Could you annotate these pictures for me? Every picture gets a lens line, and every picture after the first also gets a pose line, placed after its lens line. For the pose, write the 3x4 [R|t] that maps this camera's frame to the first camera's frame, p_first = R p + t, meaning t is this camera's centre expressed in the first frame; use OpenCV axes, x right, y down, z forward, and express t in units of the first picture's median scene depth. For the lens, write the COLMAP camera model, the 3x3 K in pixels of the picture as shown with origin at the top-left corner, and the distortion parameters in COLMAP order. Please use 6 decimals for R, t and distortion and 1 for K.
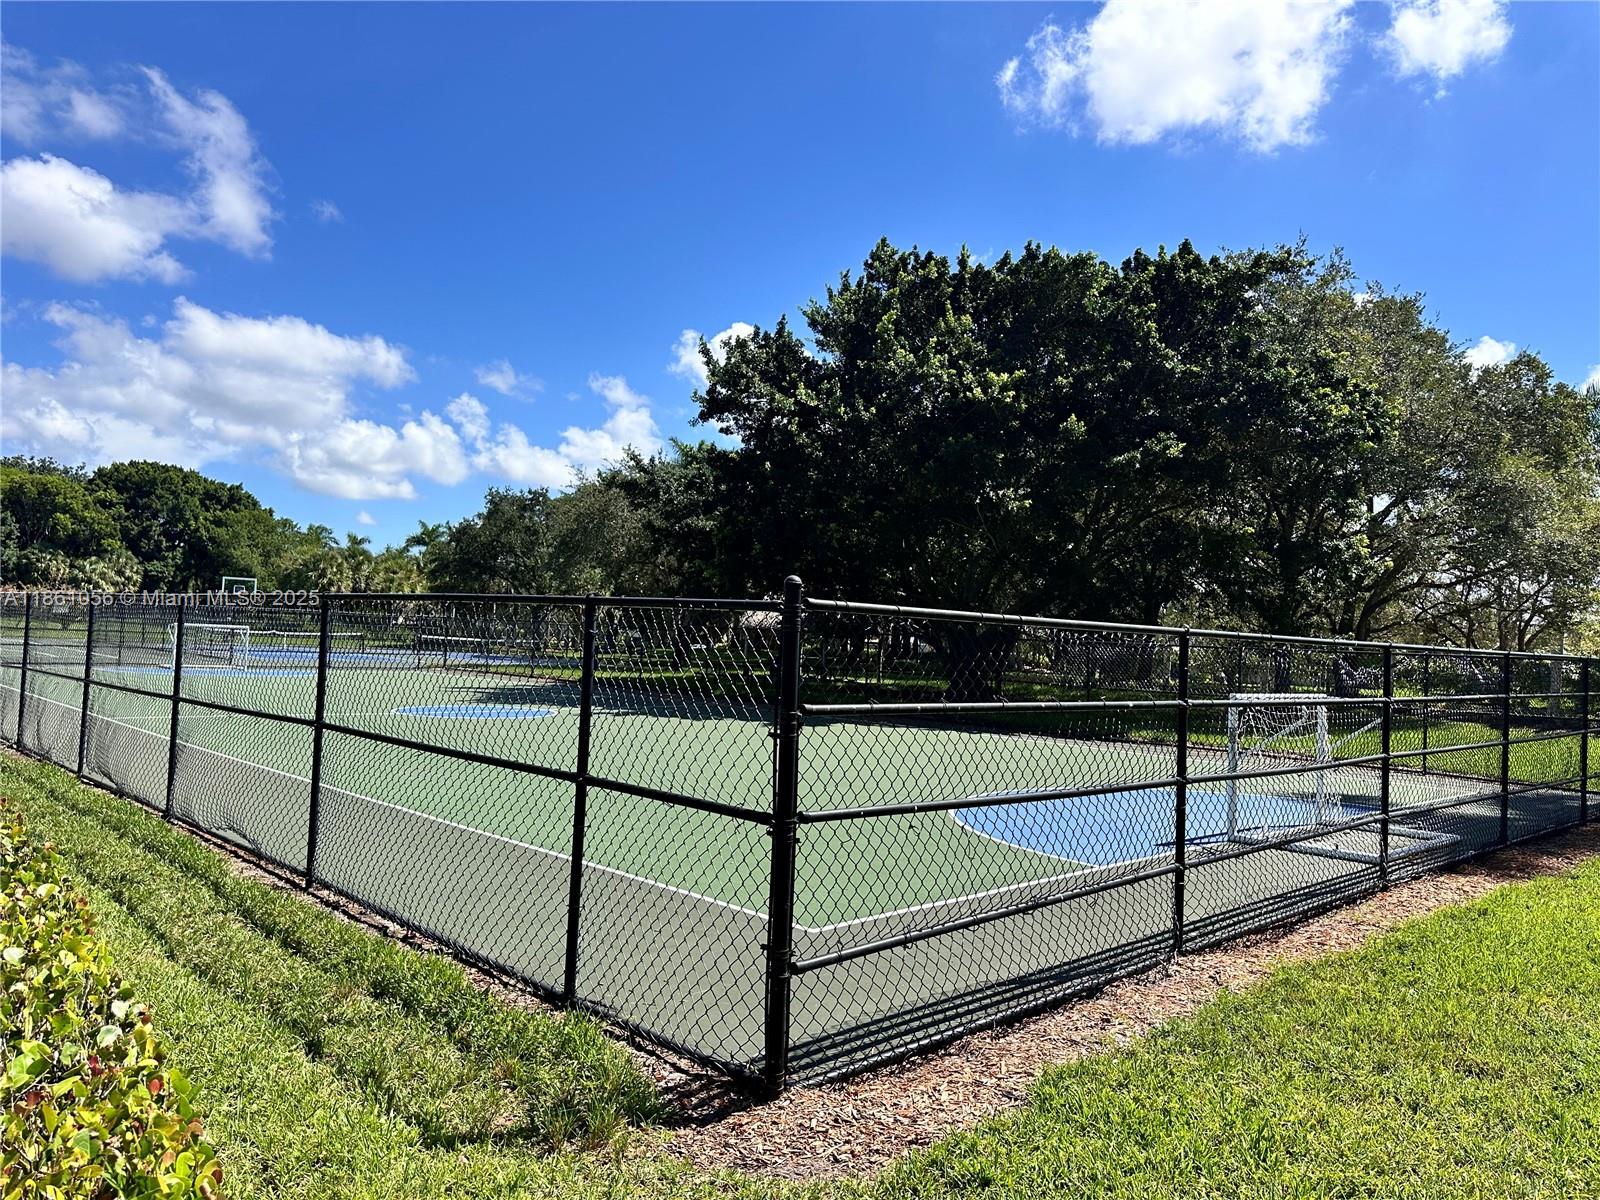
lens RADIAL K [[1125.3, 0, 800.0], [0, 1125.3, 600.0], [0, 0, 1]] dist [-0.007449, -0.001797]
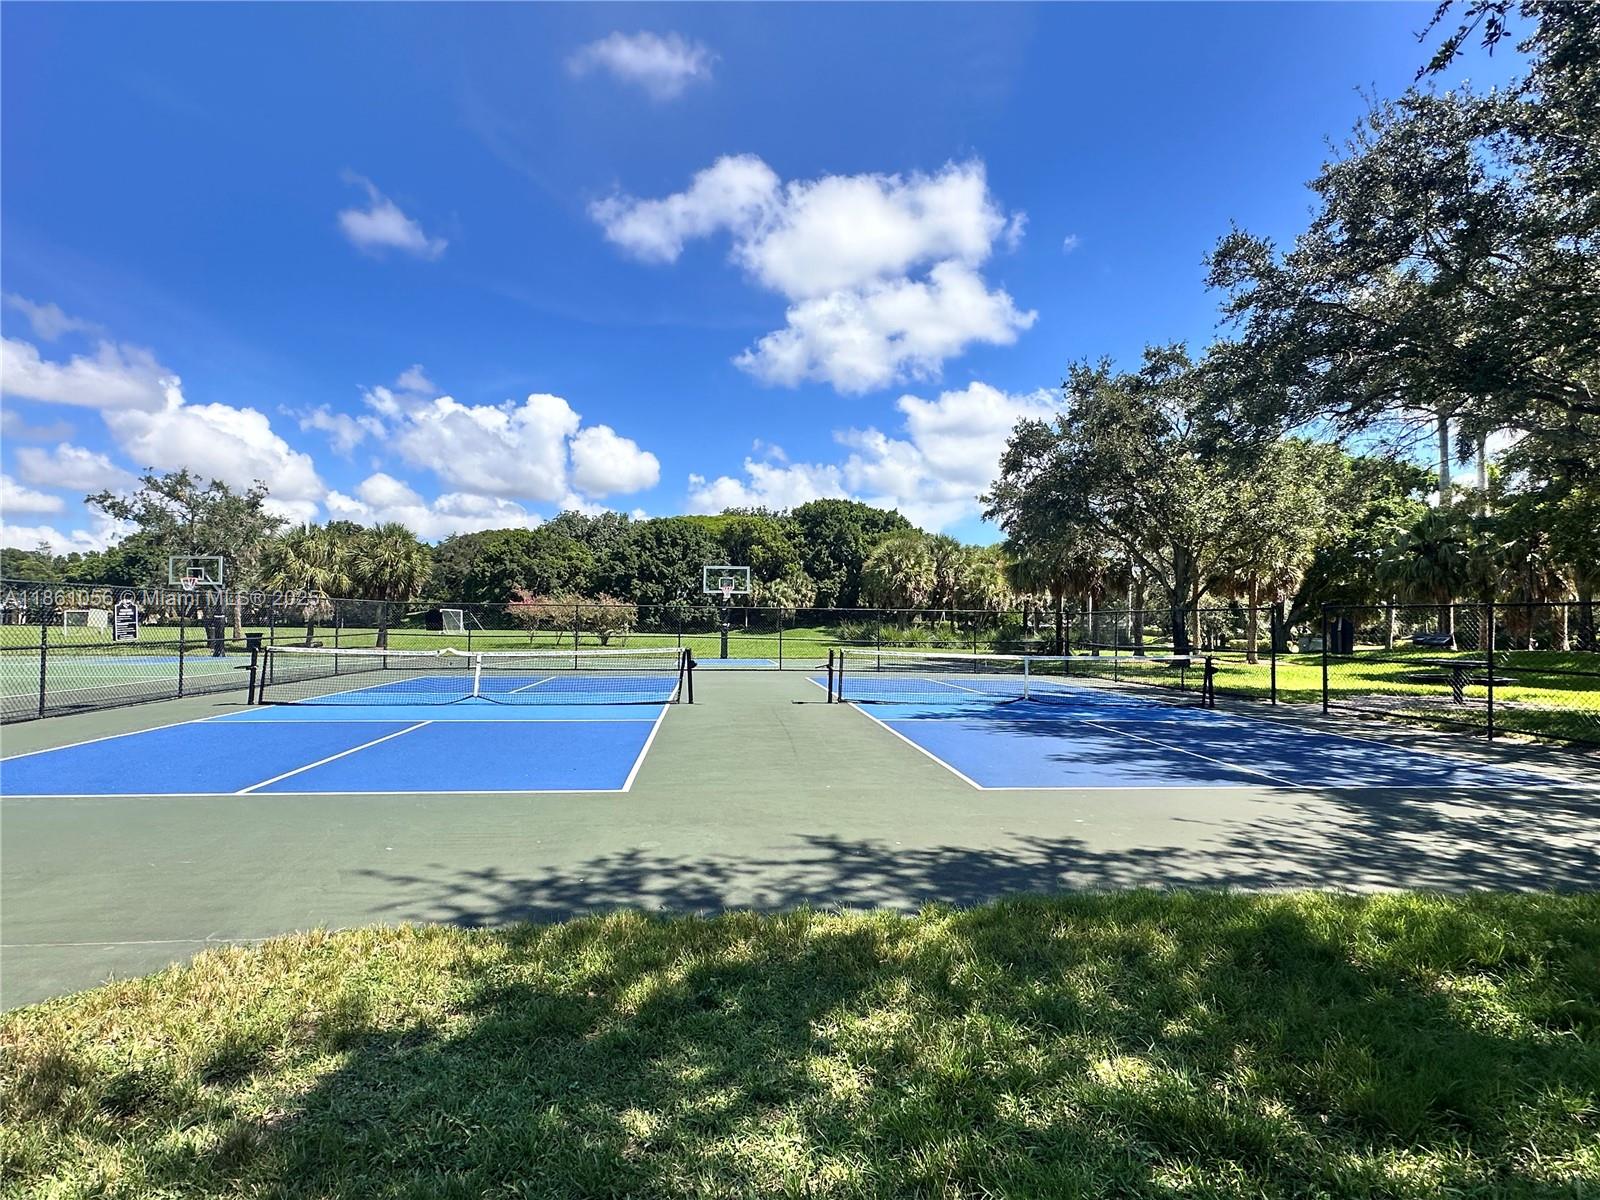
lens RADIAL K [[820.2, 0, 800.0], [0, 820.2, 600.0], [0, 0, 1]] dist [0.000428, 0.000084]
pose [[0.784979, -0.052999, -0.617252, -0.071075], [0.044549, 0.998584, -0.029087, 0.009483], [0.617919, -0.004665, 0.786228, 0.309278]]
